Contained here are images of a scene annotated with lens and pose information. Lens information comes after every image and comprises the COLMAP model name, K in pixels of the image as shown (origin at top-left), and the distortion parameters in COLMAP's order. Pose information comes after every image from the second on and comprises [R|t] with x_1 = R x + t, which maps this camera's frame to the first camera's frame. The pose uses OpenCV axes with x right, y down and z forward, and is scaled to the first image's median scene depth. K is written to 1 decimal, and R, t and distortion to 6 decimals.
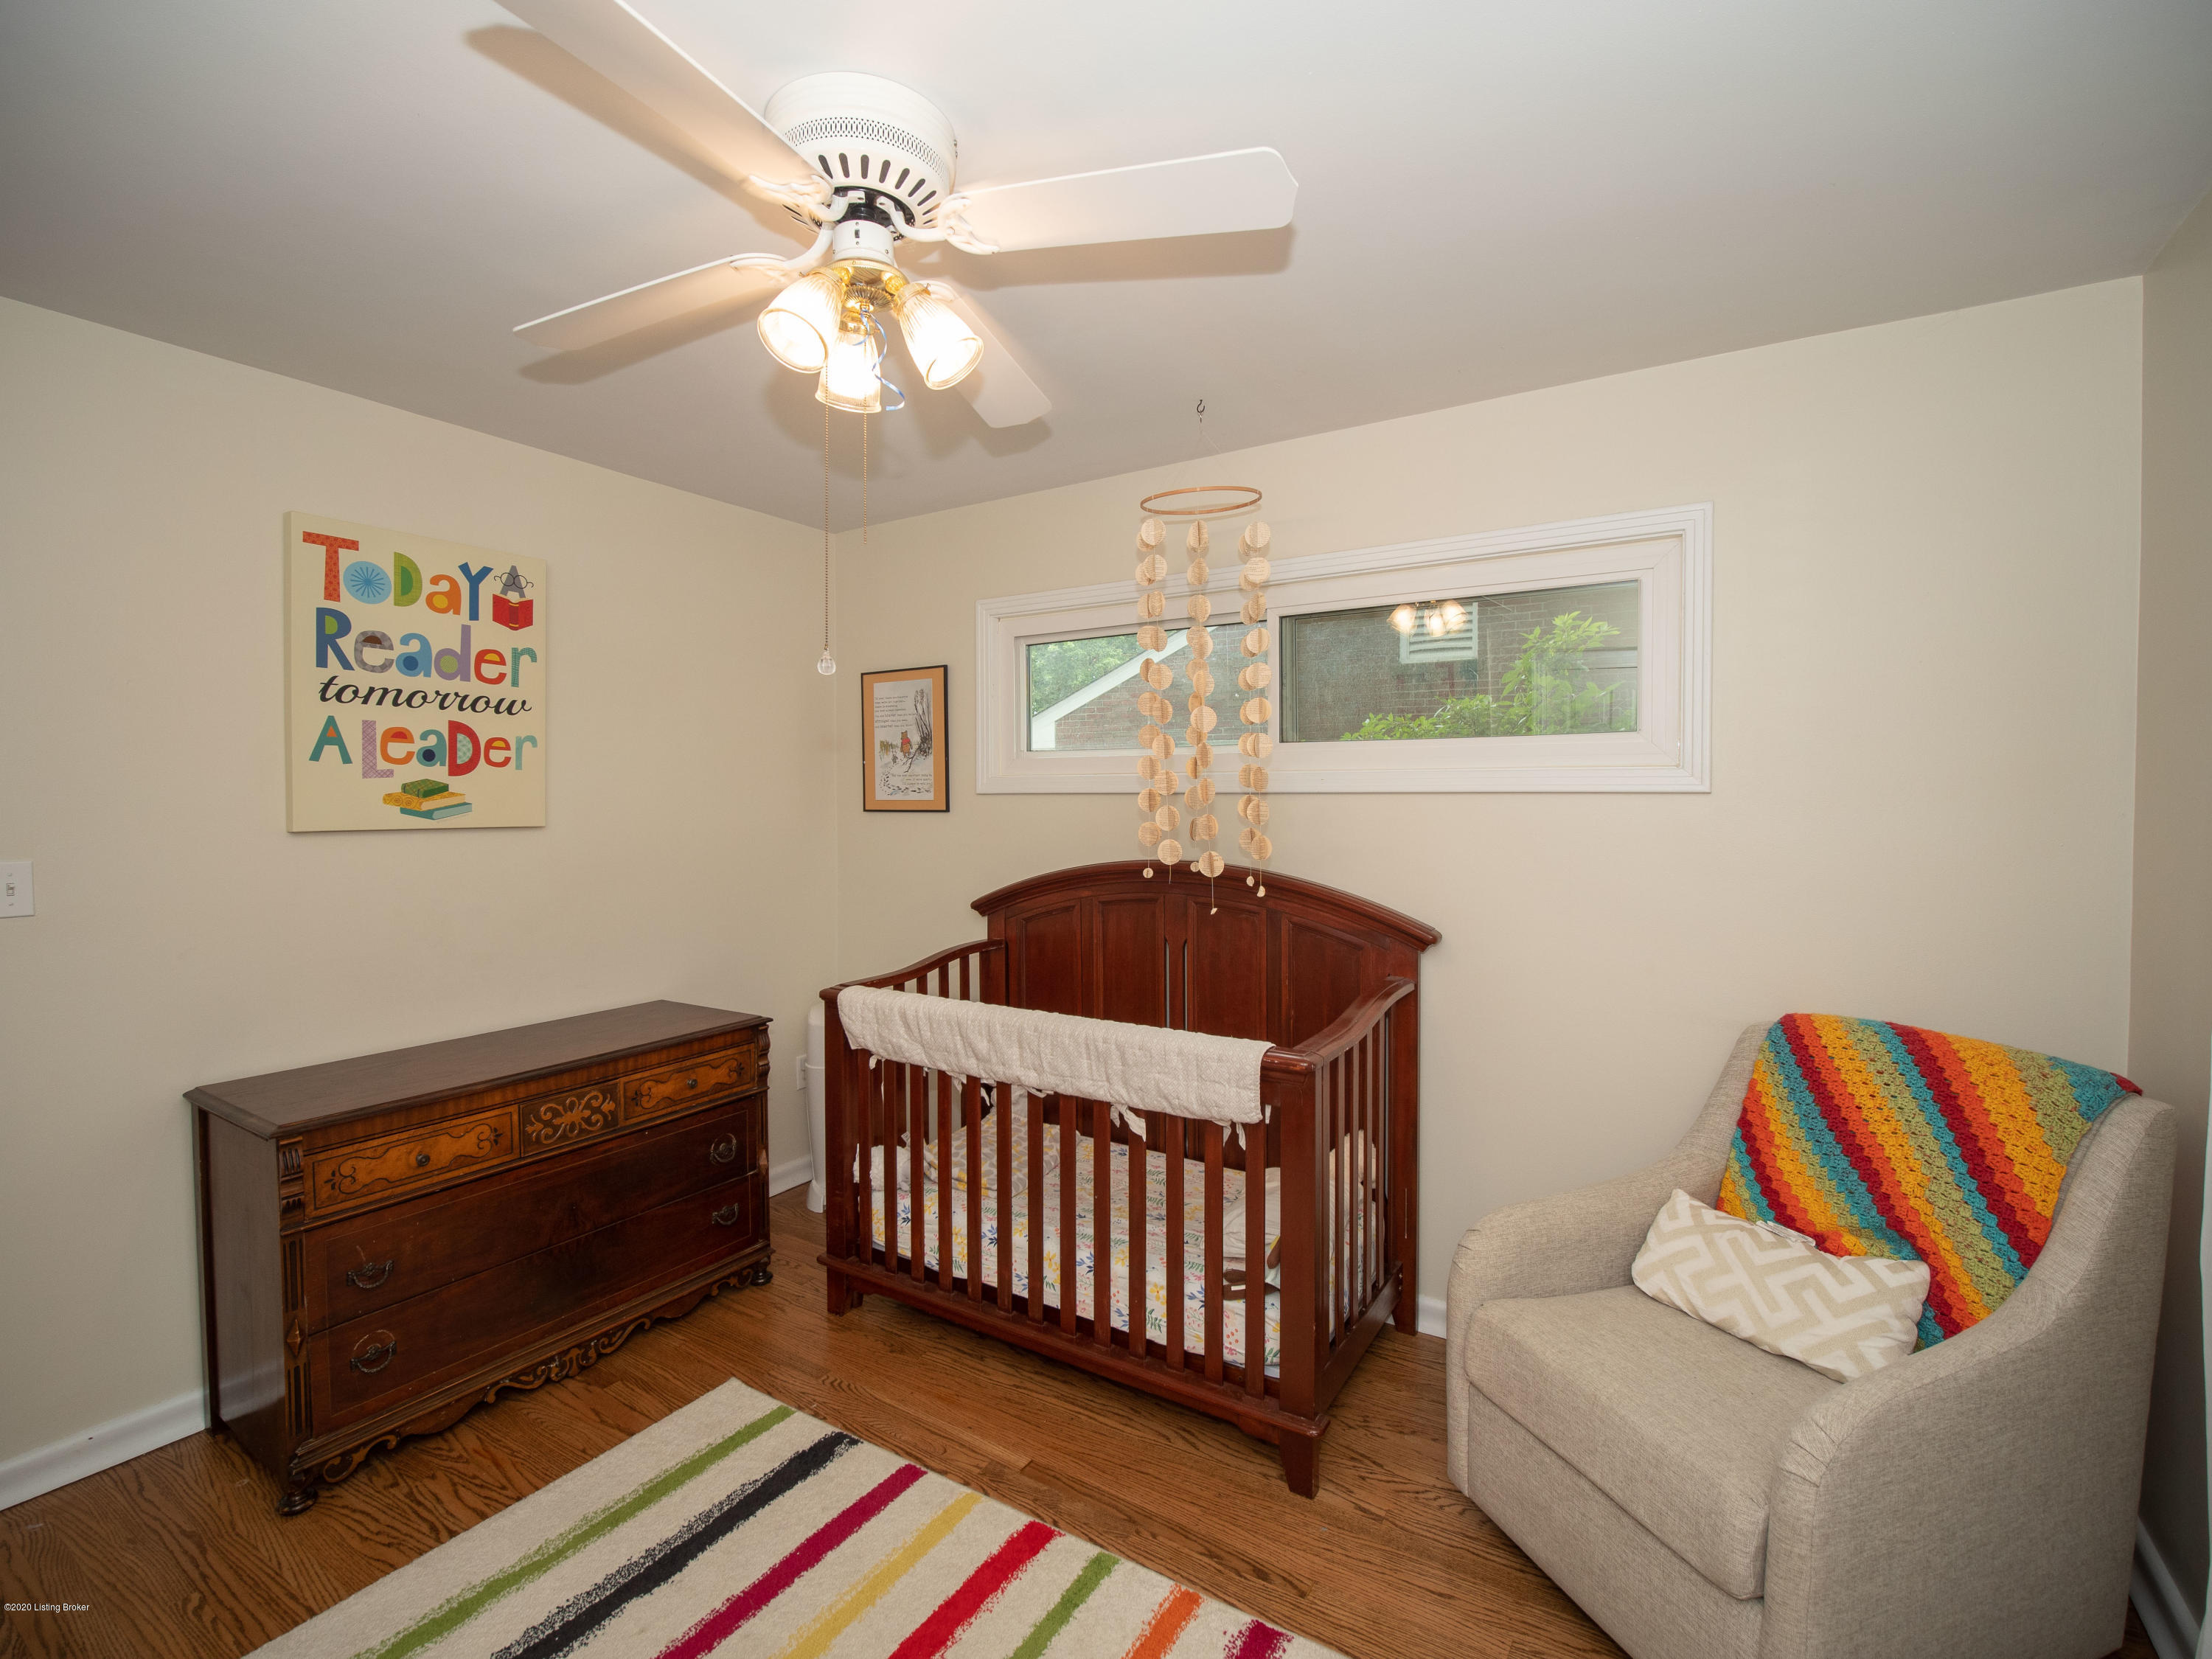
lens RADIAL K [[1009.6, 0, 1099.7], [0, 1009.6, 821.8], [0, 0, 1]] dist [-0.011931, -0.000407]
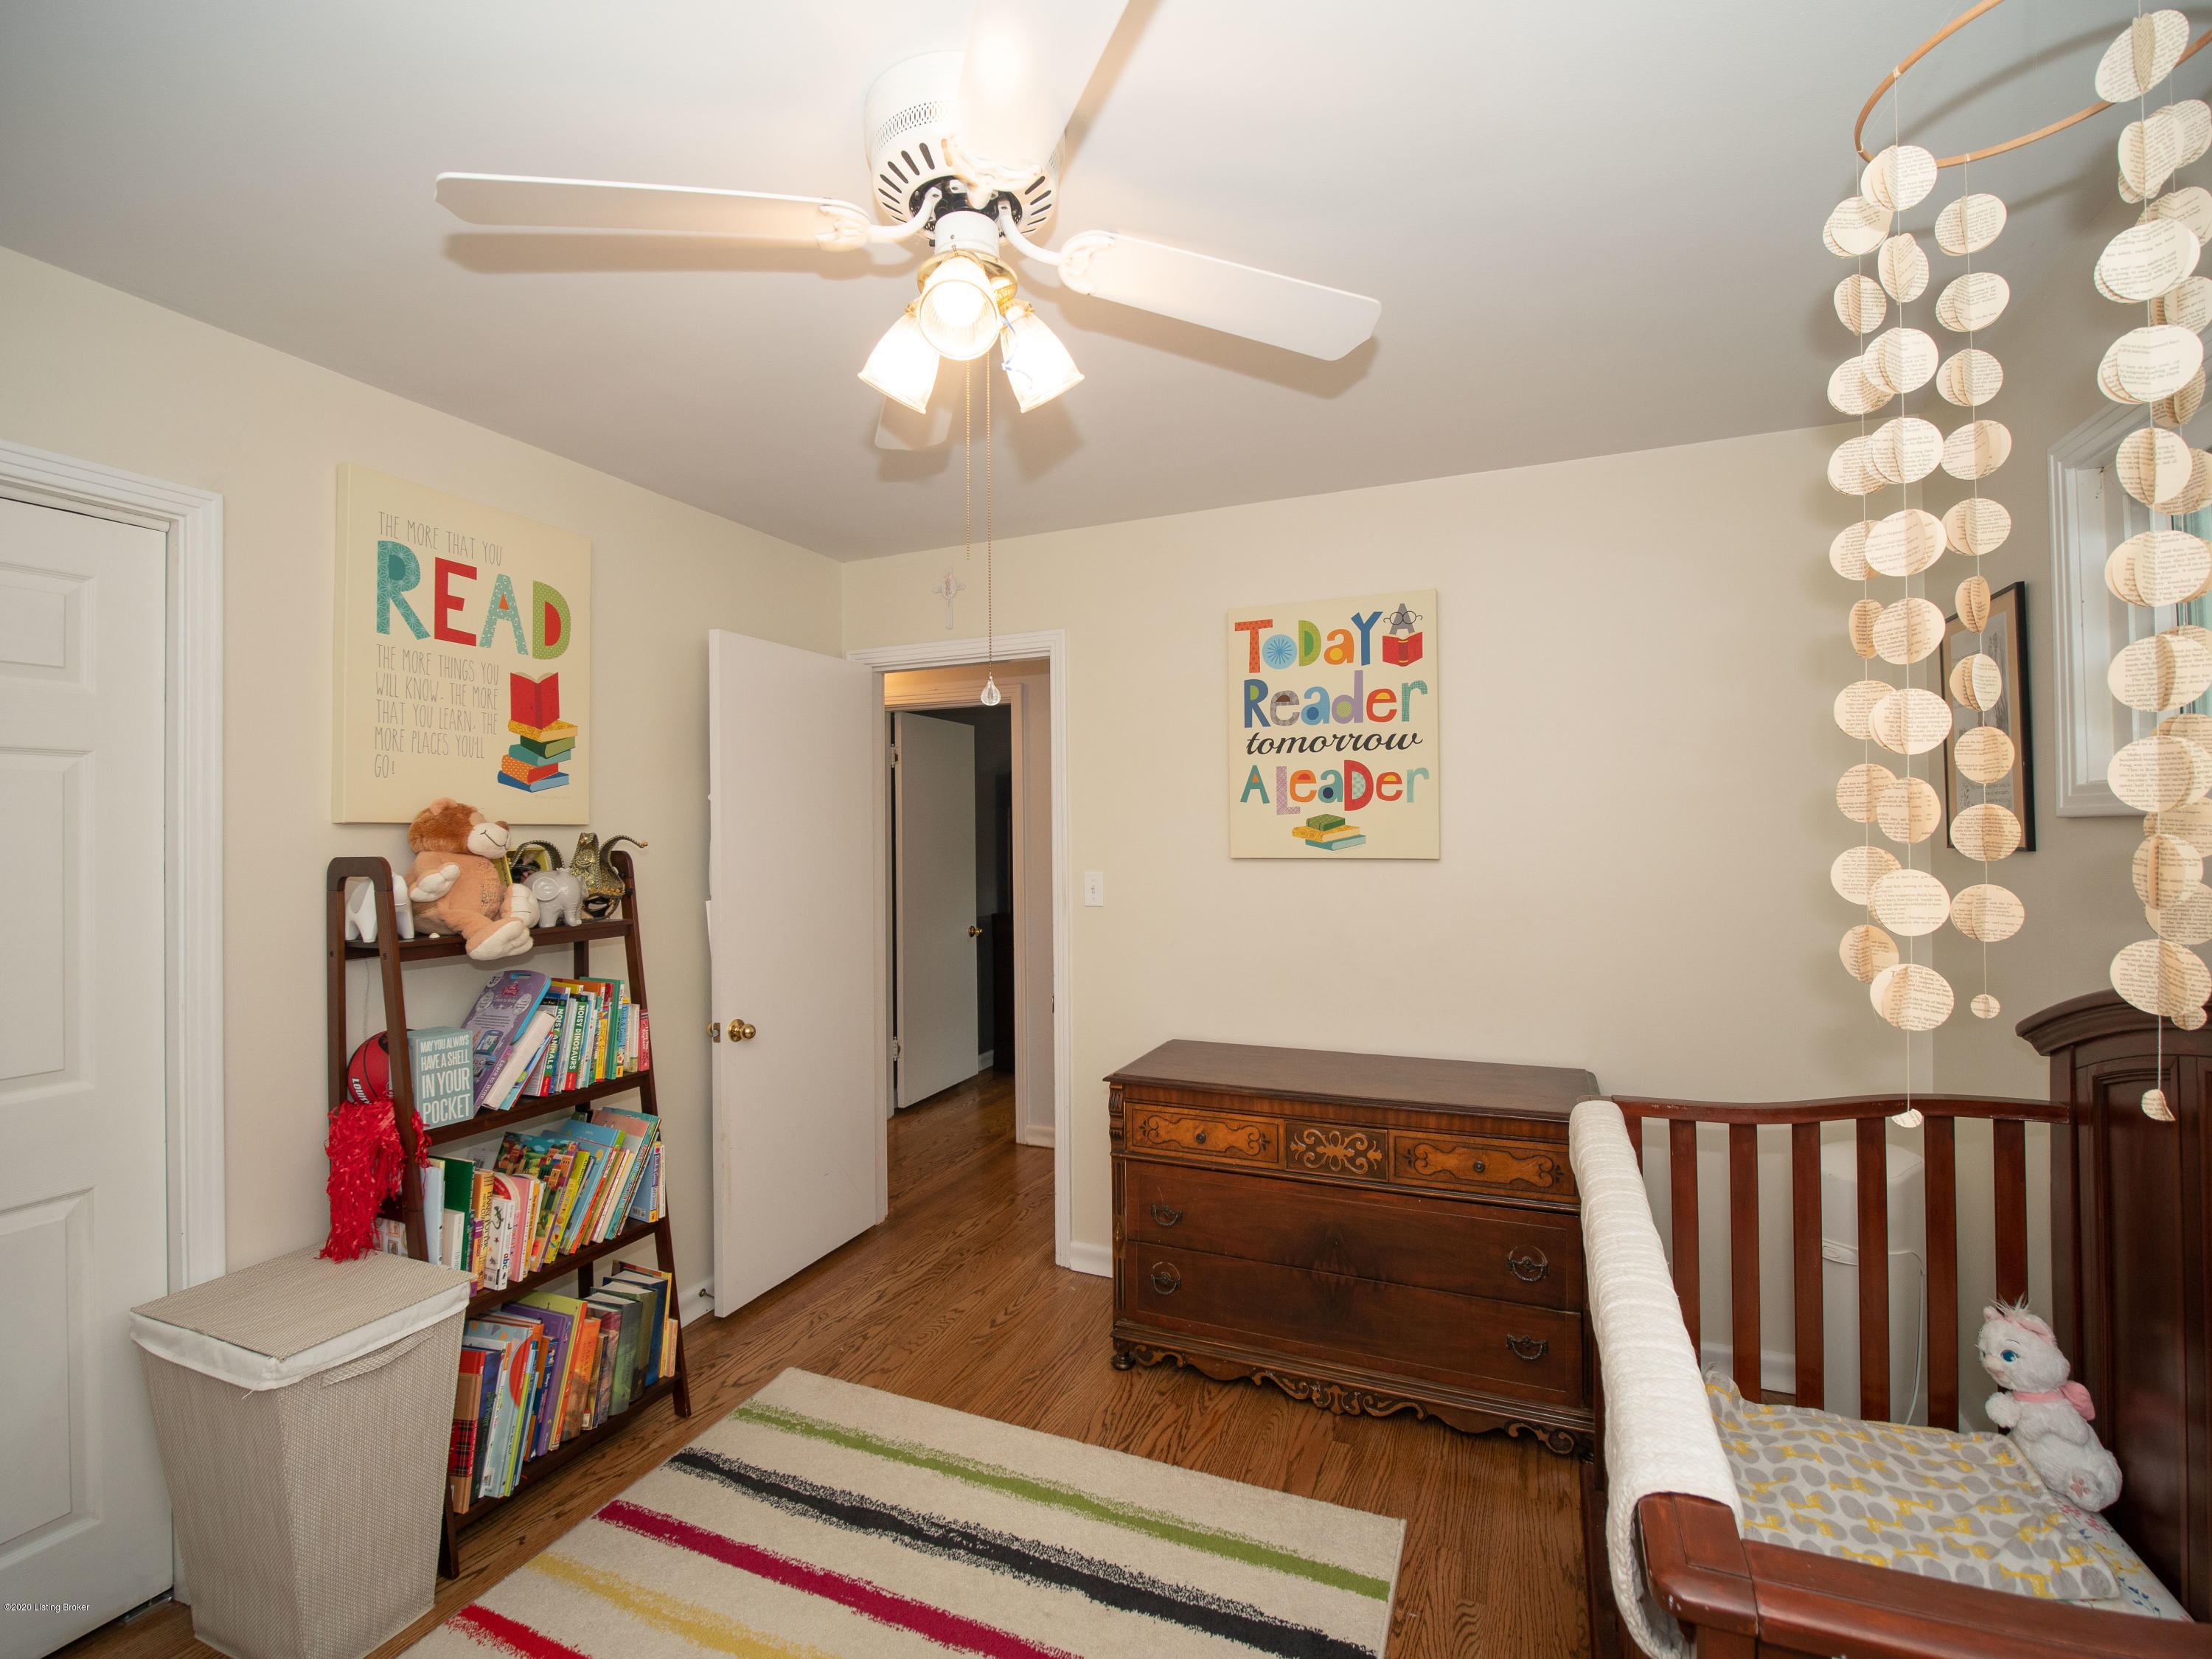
lens RADIAL K [[1009.6, 0, 1103.3], [0, 1009.6, 826.6], [0, 0, 1]] dist [-0.011931, -0.000407]
pose [[0.162512, -0.010327, -0.986653, 0.404987], [-0.015671, 0.999792, -0.013046, -0.010275], [0.986582, 0.017582, 0.162316, 0.576006]]
